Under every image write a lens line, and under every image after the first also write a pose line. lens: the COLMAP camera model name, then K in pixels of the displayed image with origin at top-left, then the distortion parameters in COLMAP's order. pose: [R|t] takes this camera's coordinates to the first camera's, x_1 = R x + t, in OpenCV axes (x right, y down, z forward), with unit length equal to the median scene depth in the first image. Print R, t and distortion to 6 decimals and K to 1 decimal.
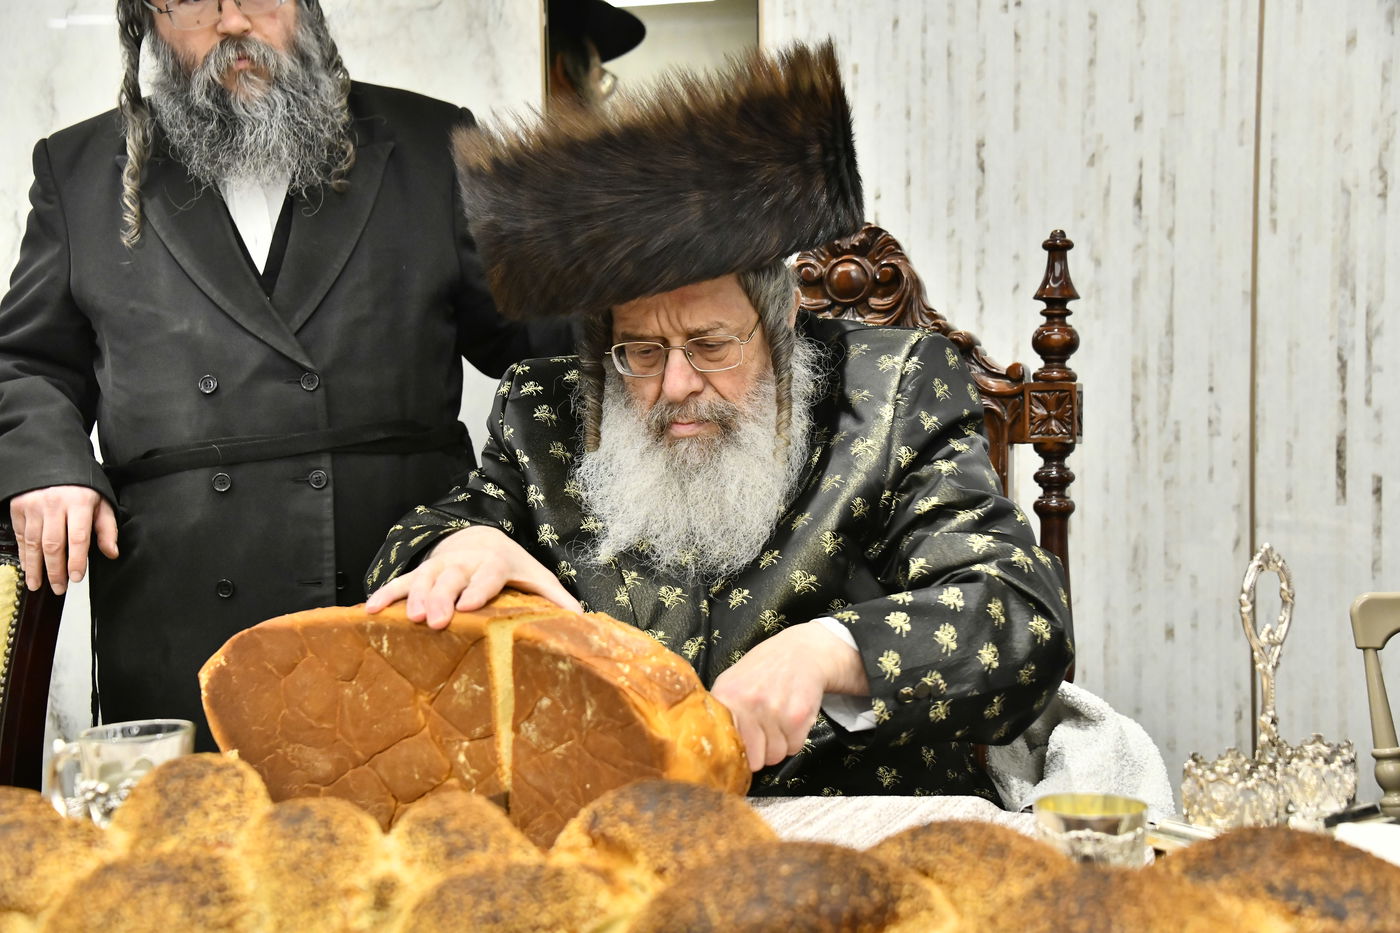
lens RADIAL K [[2284.9, 0, 697.6], [0, 2284.9, 465.5], [0, 0, 1]] dist [0.401196, 0.000000]
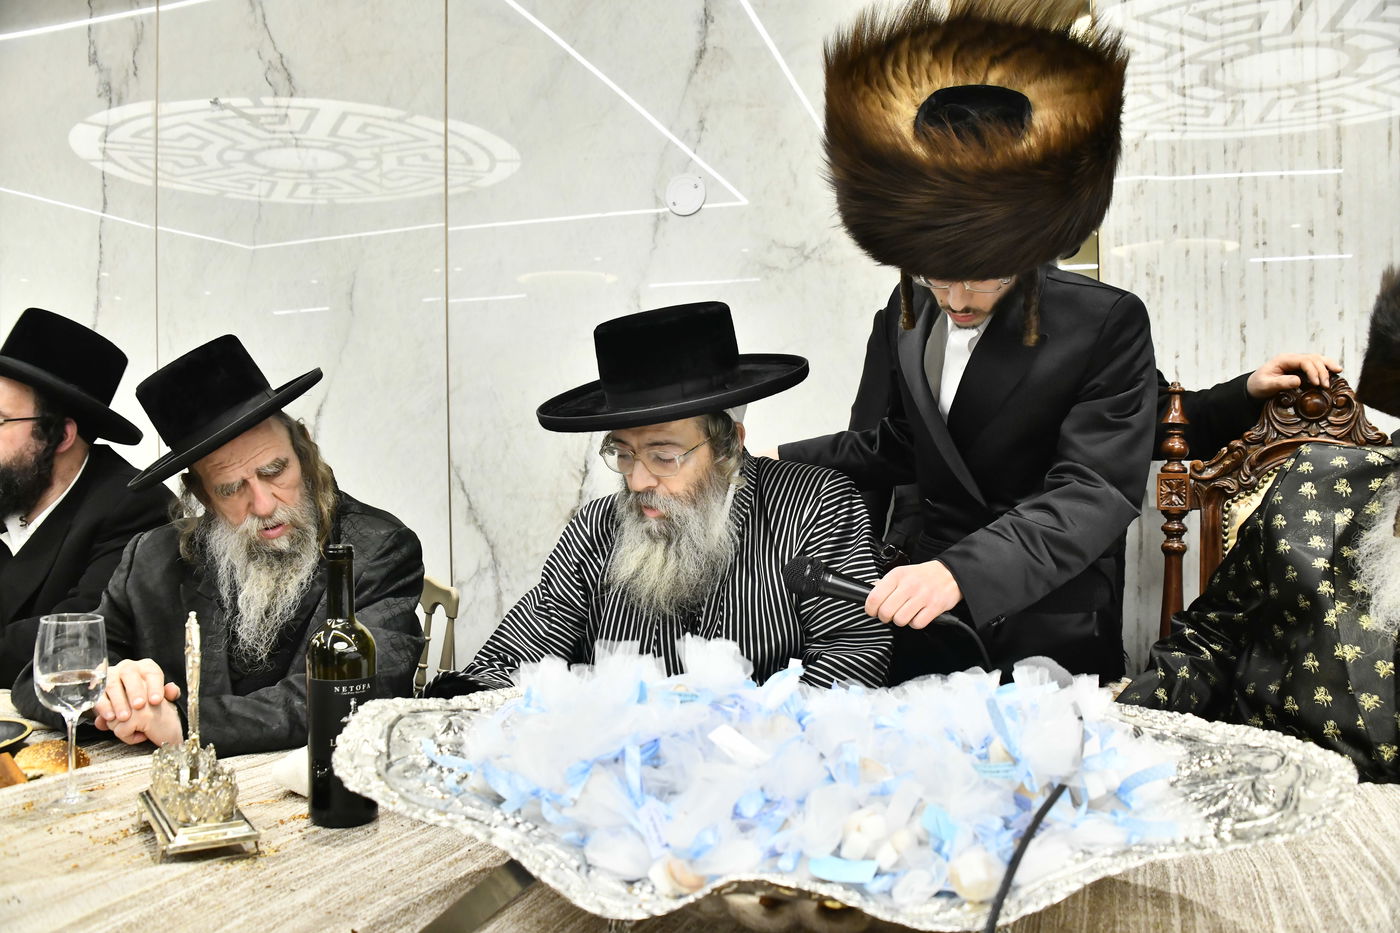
lens RADIAL K [[1098.5, 0, 700.7], [0, 1098.5, 475.6], [0, 0, 1]] dist [-0.149375, 0.072562]
pose [[0.999910, 0.003568, 0.012935, -0.274434], [-0.003151, 0.999481, -0.032069, -0.008616], [-0.013042, 0.032026, 0.999402, 0.271635]]
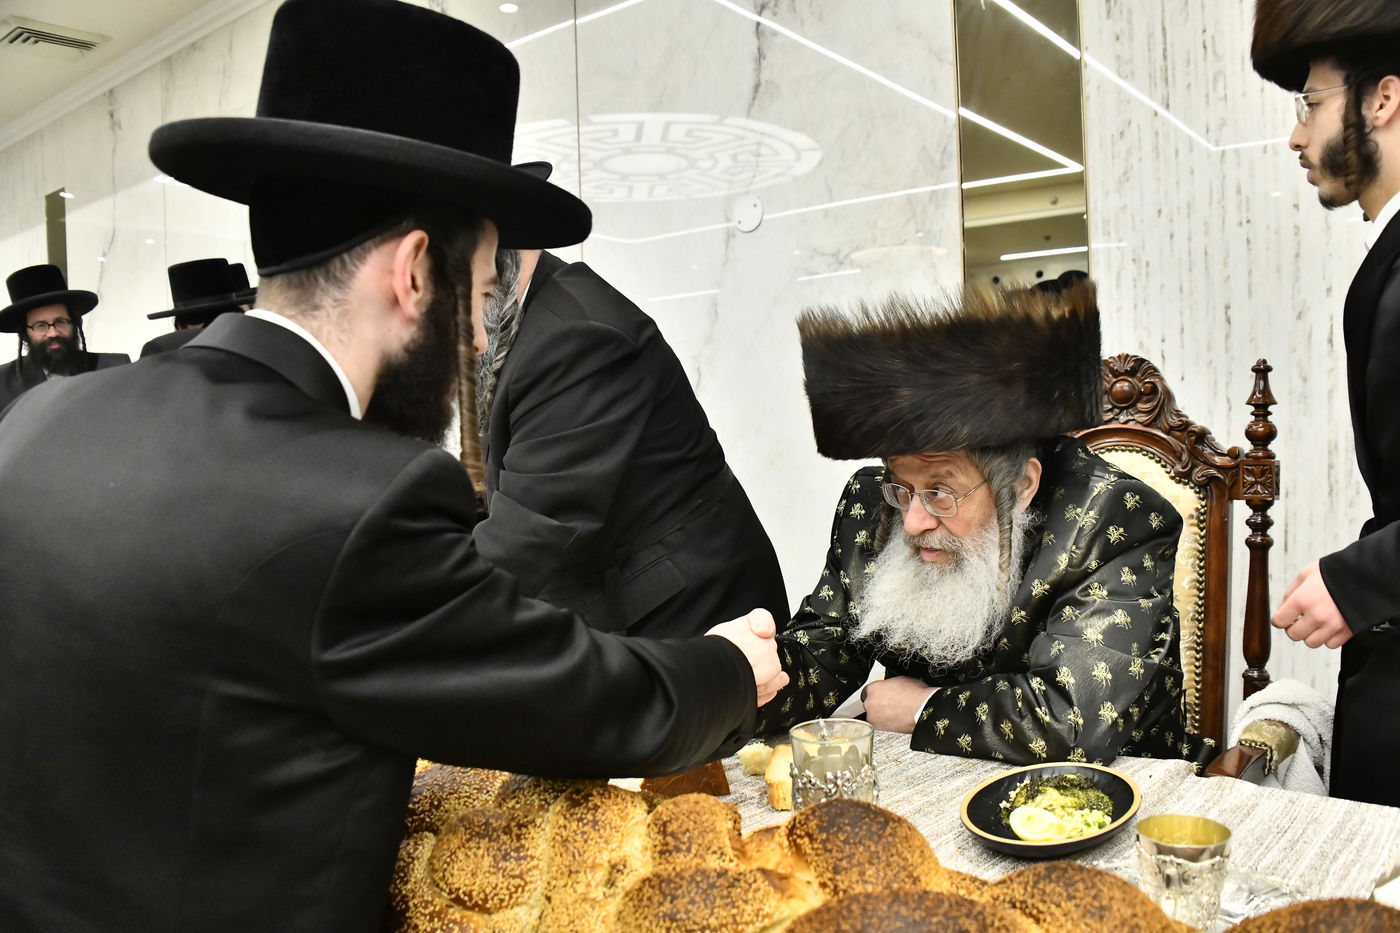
lens RADIAL K [[1098.5, 0, 708.3], [0, 1098.5, 476.7], [0, 0, 1]] dist [-0.149375, 0.072562]
pose [[0.930968, 0.006693, -0.365040, 0.057810], [-0.007787, 0.999969, -0.001527, -0.017683], [0.365019, 0.004265, 0.930990, 0.190460]]
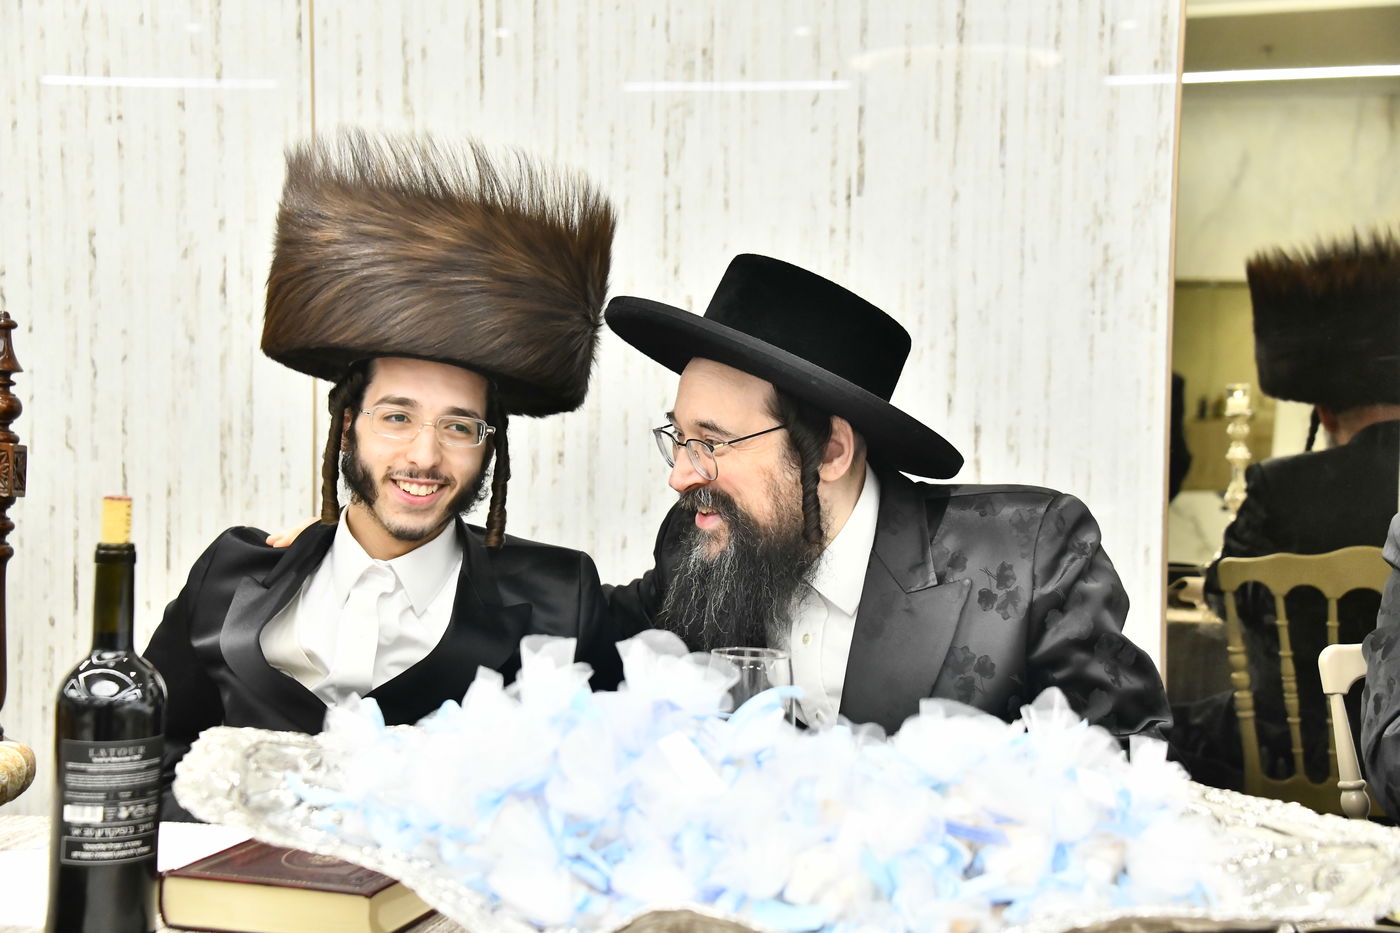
lens RADIAL K [[2002.0, 0, 705.1], [0, 2002.0, 467.3], [0, 0, 1]] dist [0.248679, 0.000000]
pose [[0.983905, 0.016276, 0.177949, 0.249196], [-0.013311, 0.999752, -0.017842, -0.007760], [-0.178195, 0.015186, 0.983878, -0.065192]]
